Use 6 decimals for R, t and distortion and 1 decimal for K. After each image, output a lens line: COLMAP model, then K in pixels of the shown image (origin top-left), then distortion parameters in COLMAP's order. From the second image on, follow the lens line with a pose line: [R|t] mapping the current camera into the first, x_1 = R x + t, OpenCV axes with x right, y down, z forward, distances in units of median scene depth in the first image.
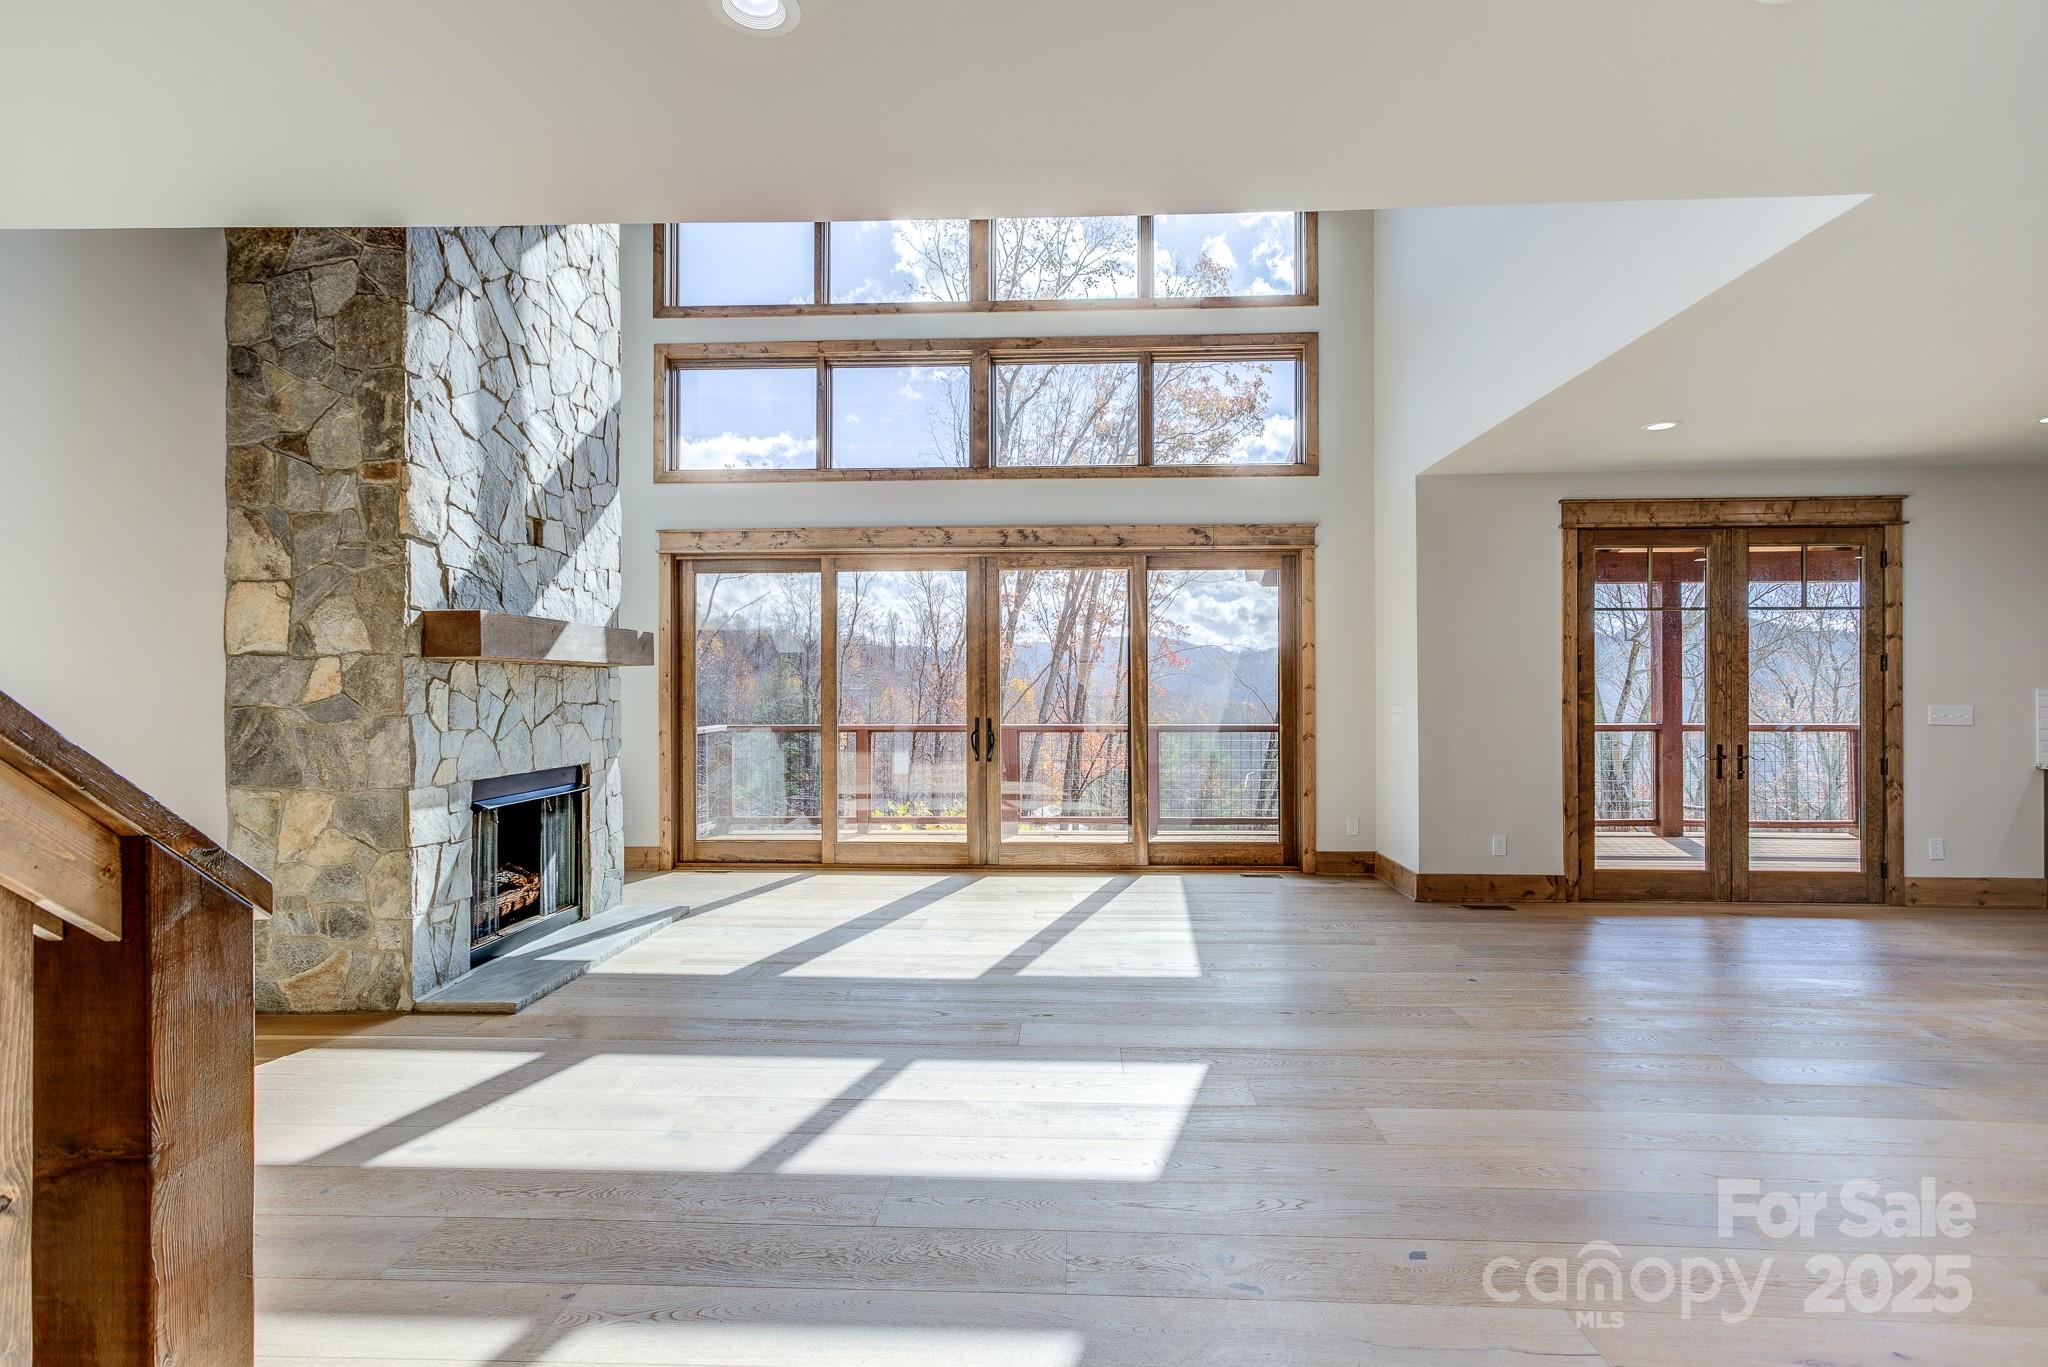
lens RADIAL K [[1008.6, 0, 1060.1], [0, 1008.6, 687.5], [0, 0, 1]] dist [0.003025, 0.007037]
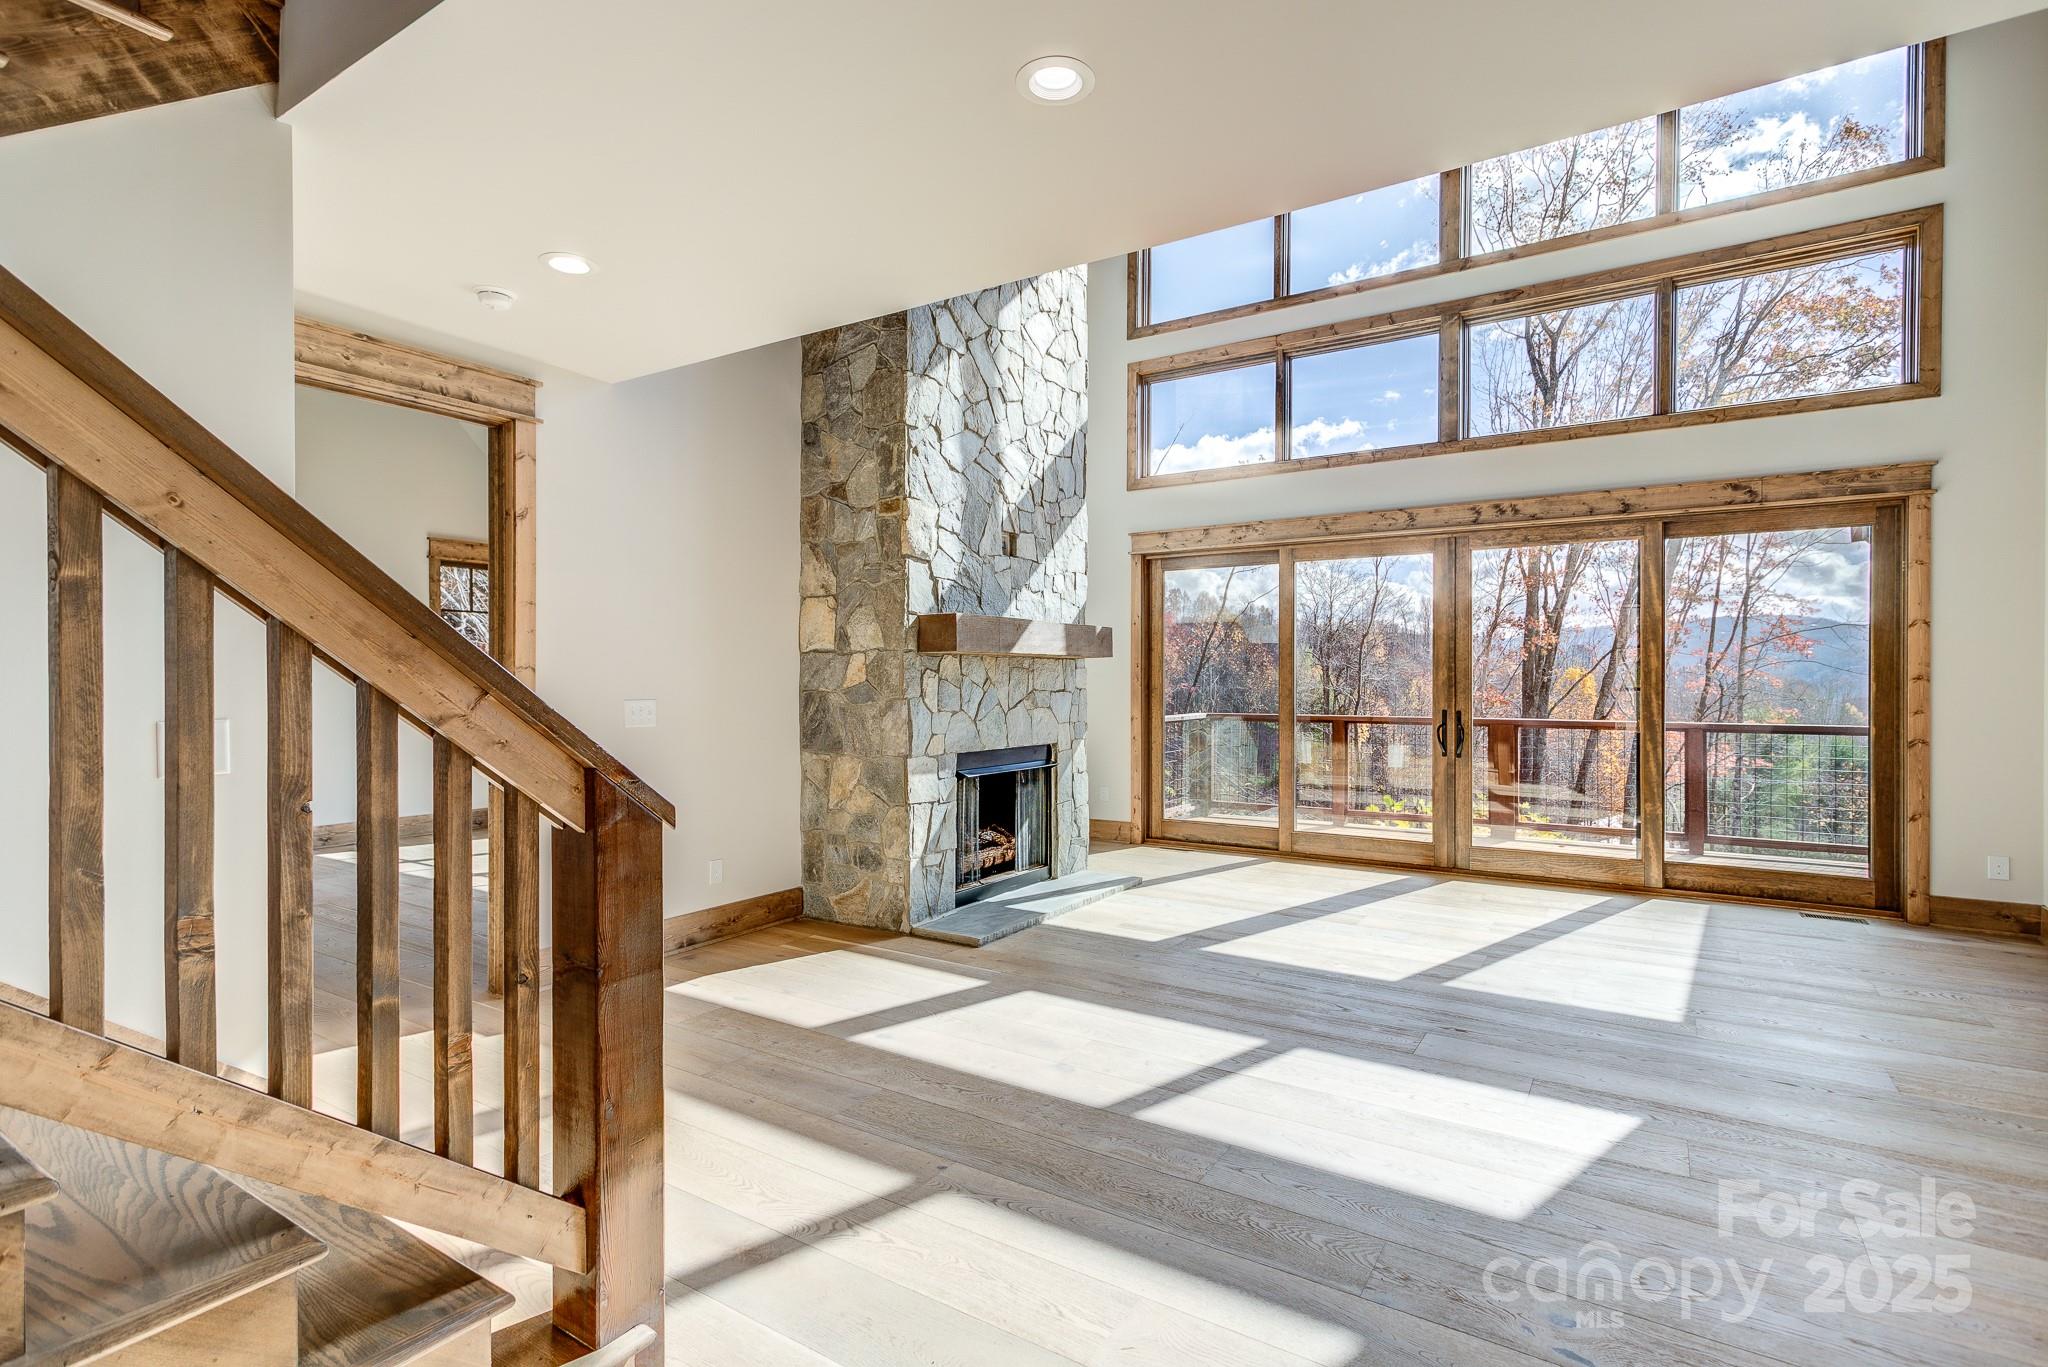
lens RADIAL K [[1008.6, 0, 1017.2], [0, 1008.6, 687.5], [0, 0, 1]] dist [0.003025, 0.007037]
pose [[0.855859, 0.006865, -0.517164, 0.078553], [-0.001863, 0.999946, 0.010191, 0.000266], [0.517206, -0.007759, 0.855826, -0.001989]]
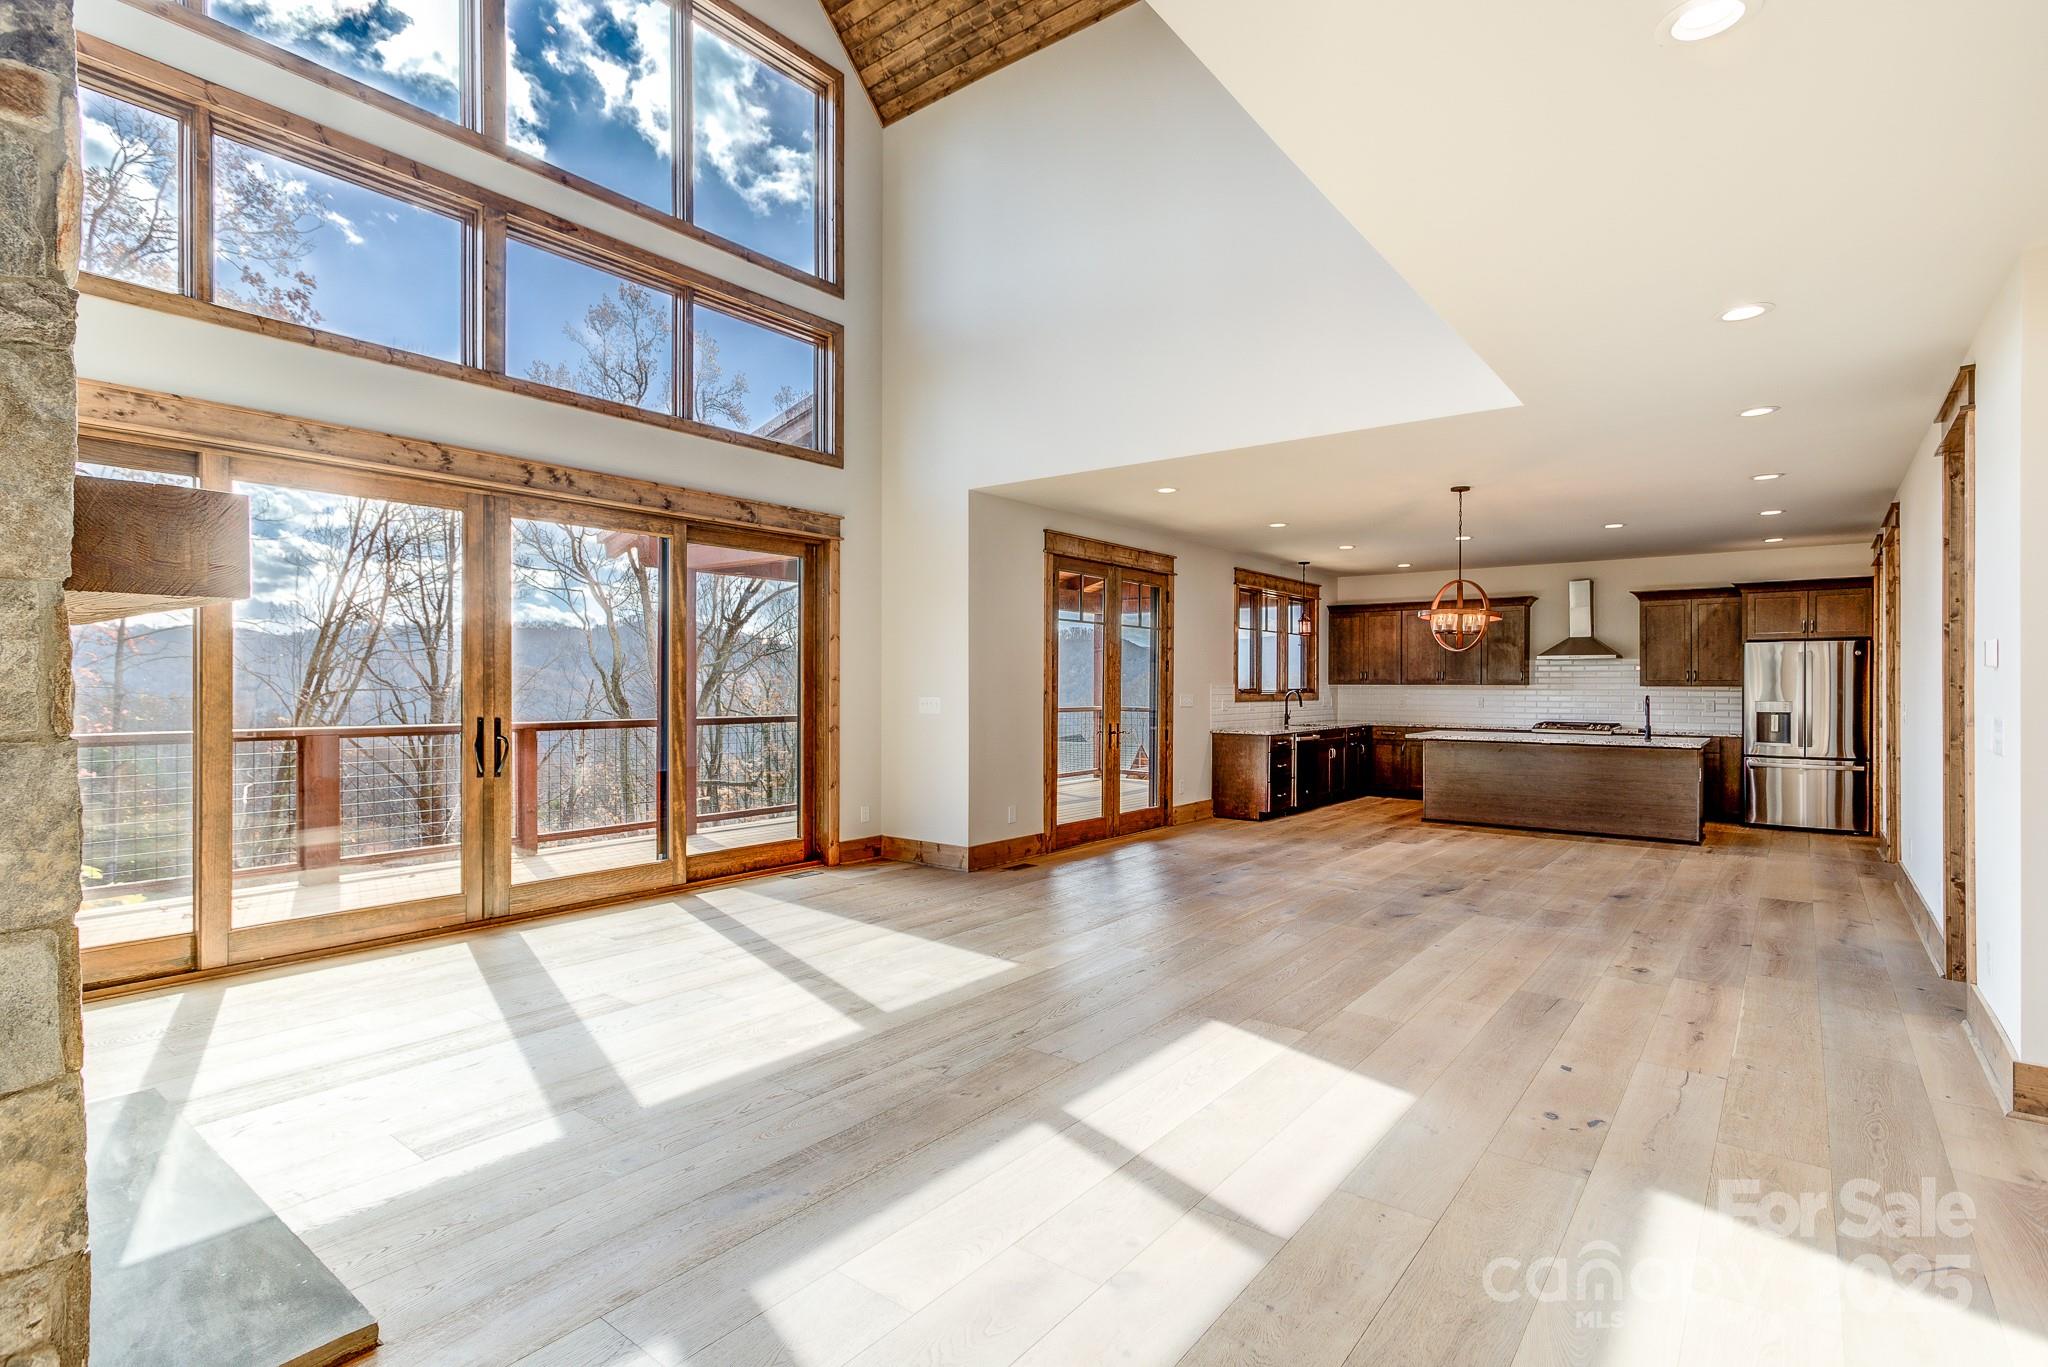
lens RADIAL K [[1008.6, 0, 1015.8], [0, 1008.6, 695.2], [0, 0, 1]] dist [0.003025, 0.007037]
pose [[0.568153, -0.005740, 0.822903, -0.539305], [-0.007218, 0.999902, 0.011958, 0.002509], [-0.822891, -0.012734, 0.568056, 0.333291]]
